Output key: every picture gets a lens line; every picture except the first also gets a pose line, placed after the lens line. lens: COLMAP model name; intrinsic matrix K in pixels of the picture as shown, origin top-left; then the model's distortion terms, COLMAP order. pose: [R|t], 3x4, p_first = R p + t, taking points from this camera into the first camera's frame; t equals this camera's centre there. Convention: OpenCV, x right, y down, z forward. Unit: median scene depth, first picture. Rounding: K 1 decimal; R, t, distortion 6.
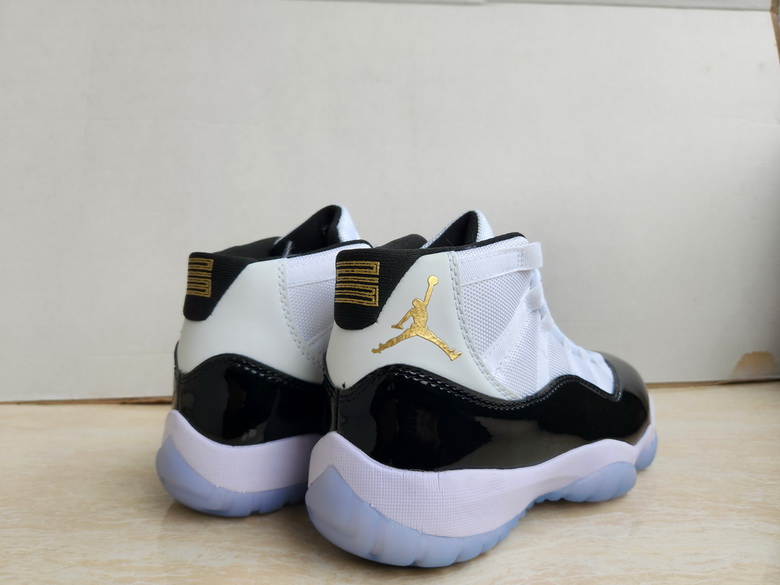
lens RADIAL K [[544.1, 0, 388.5], [0, 544.1, 298.0], [0, 0, 1]] dist [0.029321, -0.041501]
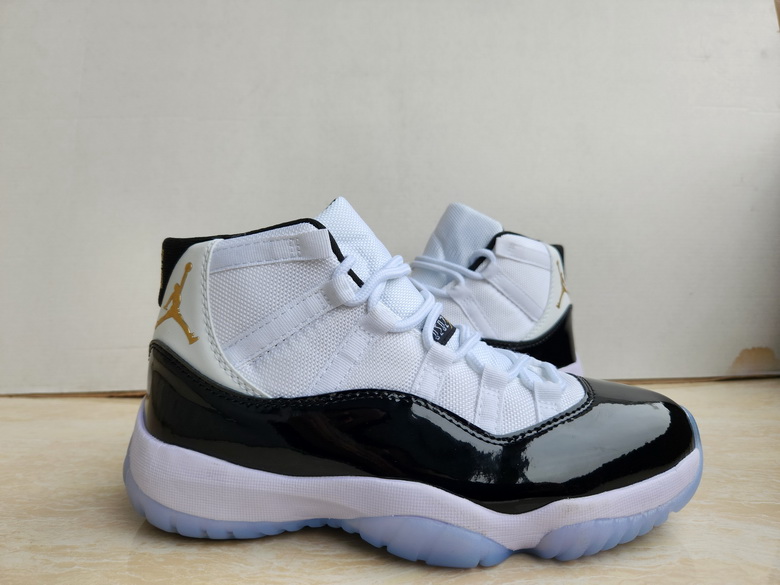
lens RADIAL K [[544.1, 0, 396.3], [0, 544.1, 298.7], [0, 0, 1]] dist [0.029321, -0.041501]
pose [[0.999336, -0.002591, -0.036345, 0.143162], [0.002675, 0.999994, 0.002272, 0.017192], [0.036339, -0.002367, 0.999337, 0.009021]]
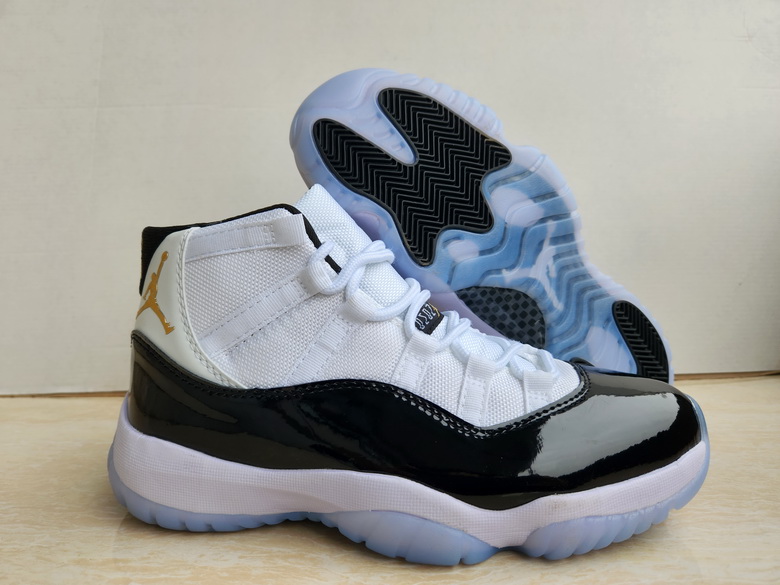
lens RADIAL K [[544.1, 0, 387.5], [0, 544.1, 298.2], [0, 0, 1]] dist [0.029321, -0.041501]
pose [[0.998804, -0.010745, -0.047700, 0.014236], [0.010949, 0.999932, 0.004019, 0.034213], [0.047653, -0.004536, 0.998854, 0.087627]]
